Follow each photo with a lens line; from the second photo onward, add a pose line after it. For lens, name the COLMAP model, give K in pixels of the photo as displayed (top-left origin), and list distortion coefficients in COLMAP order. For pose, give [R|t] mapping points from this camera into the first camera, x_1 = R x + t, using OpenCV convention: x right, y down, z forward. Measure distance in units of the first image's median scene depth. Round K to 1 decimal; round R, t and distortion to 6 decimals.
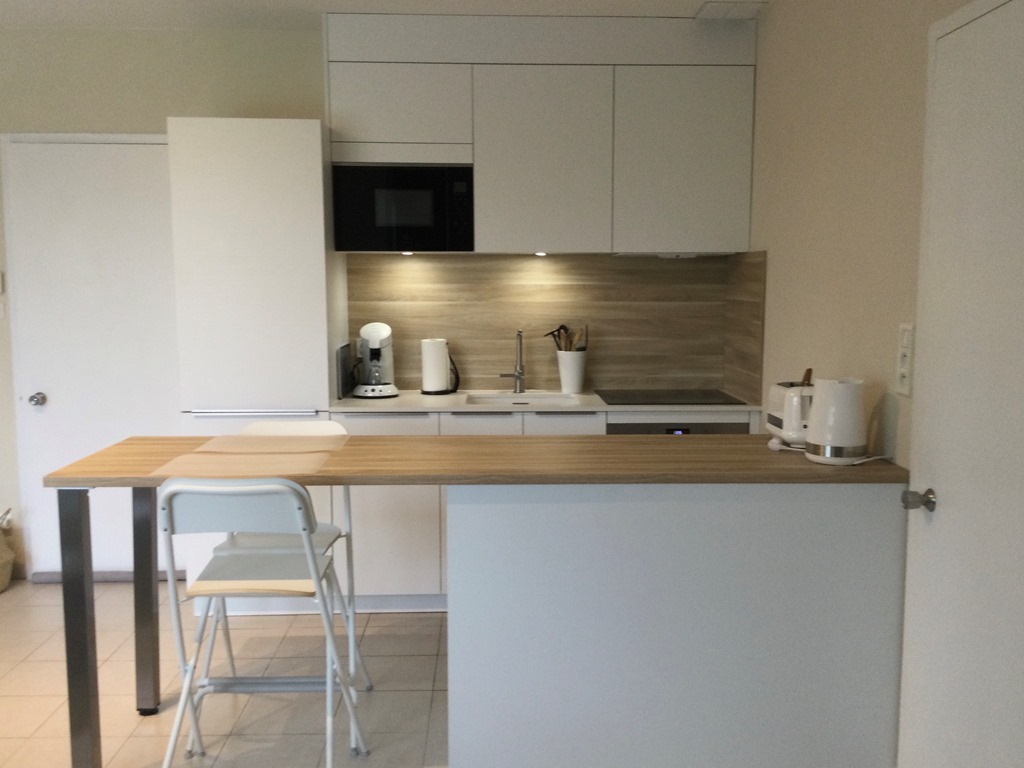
lens RADIAL K [[944.0, 0, 513.1], [0, 944.0, 386.5], [0, 0, 1]] dist [0.088039, 0.000000]
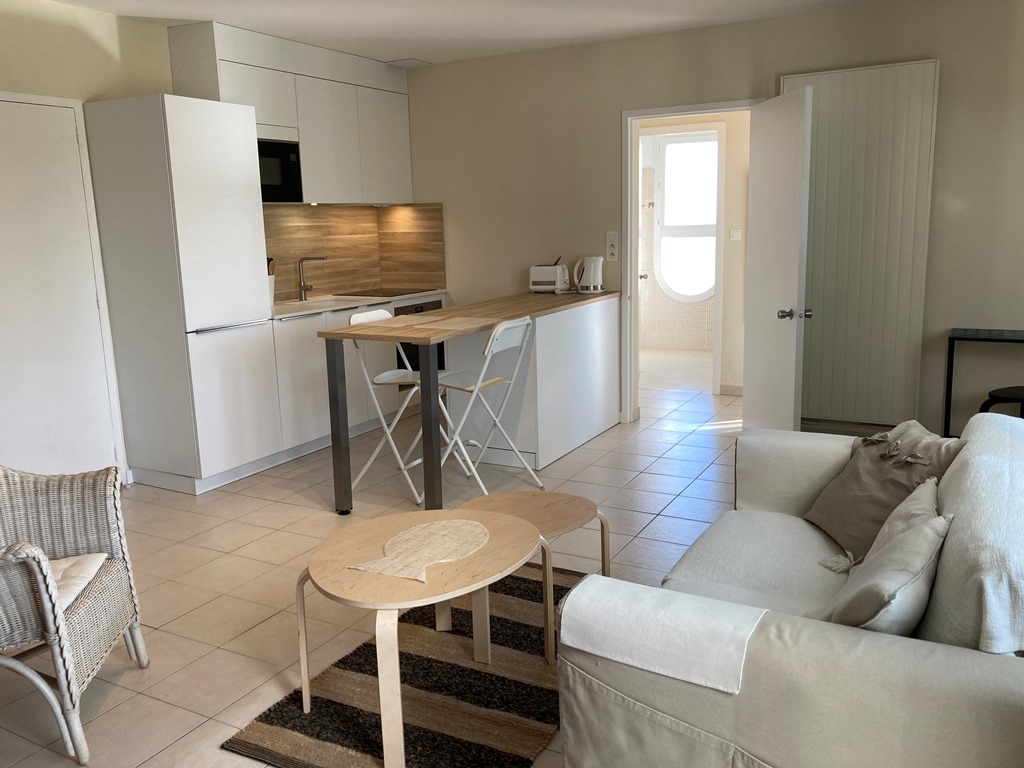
lens RADIAL K [[846.8, 0, 512.0], [0, 846.8, 389.3], [0, 0, 1]] dist [0.059129, -0.084462]
pose [[0.498733, -0.187353, 0.846265, -0.963836], [0.124609, 0.981715, 0.143904, -0.007931], [-0.857751, 0.033683, 0.512960, 0.053756]]
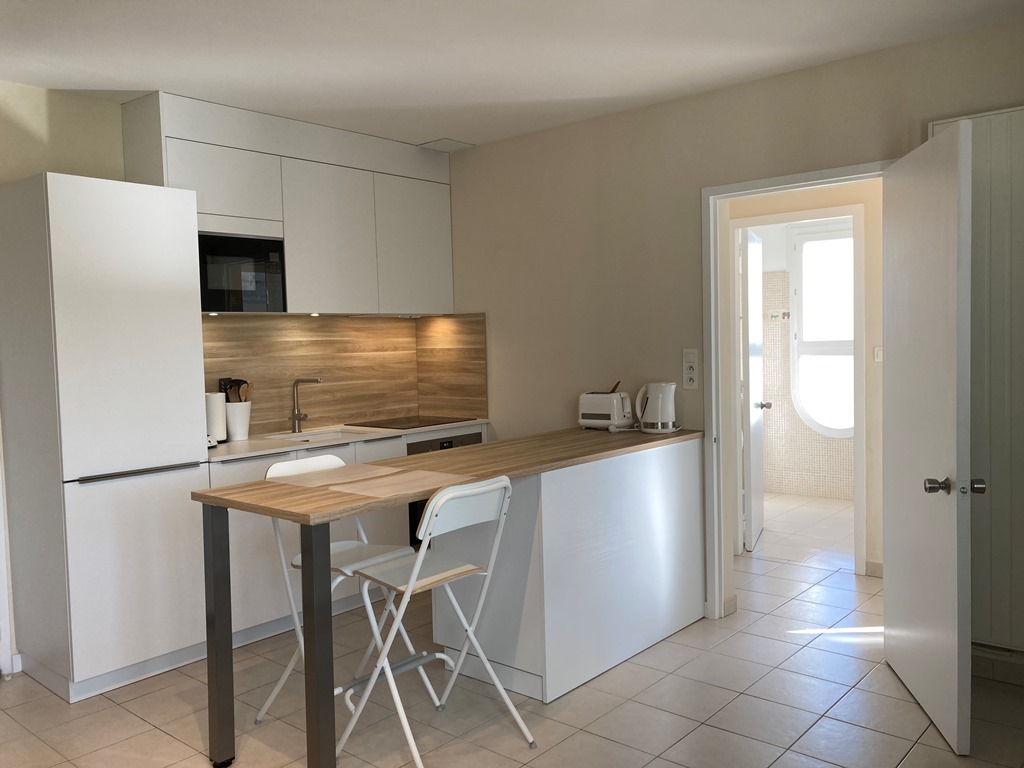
lens RADIAL K [[846.8, 0, 506.6], [0, 846.8, 385.2], [0, 0, 1]] dist [0.059129, -0.084462]
pose [[0.671009, -0.062416, 0.738818, -0.588177], [0.110829, 0.993699, -0.016708, -0.005493], [-0.733119, 0.093093, 0.673698, 0.096448]]
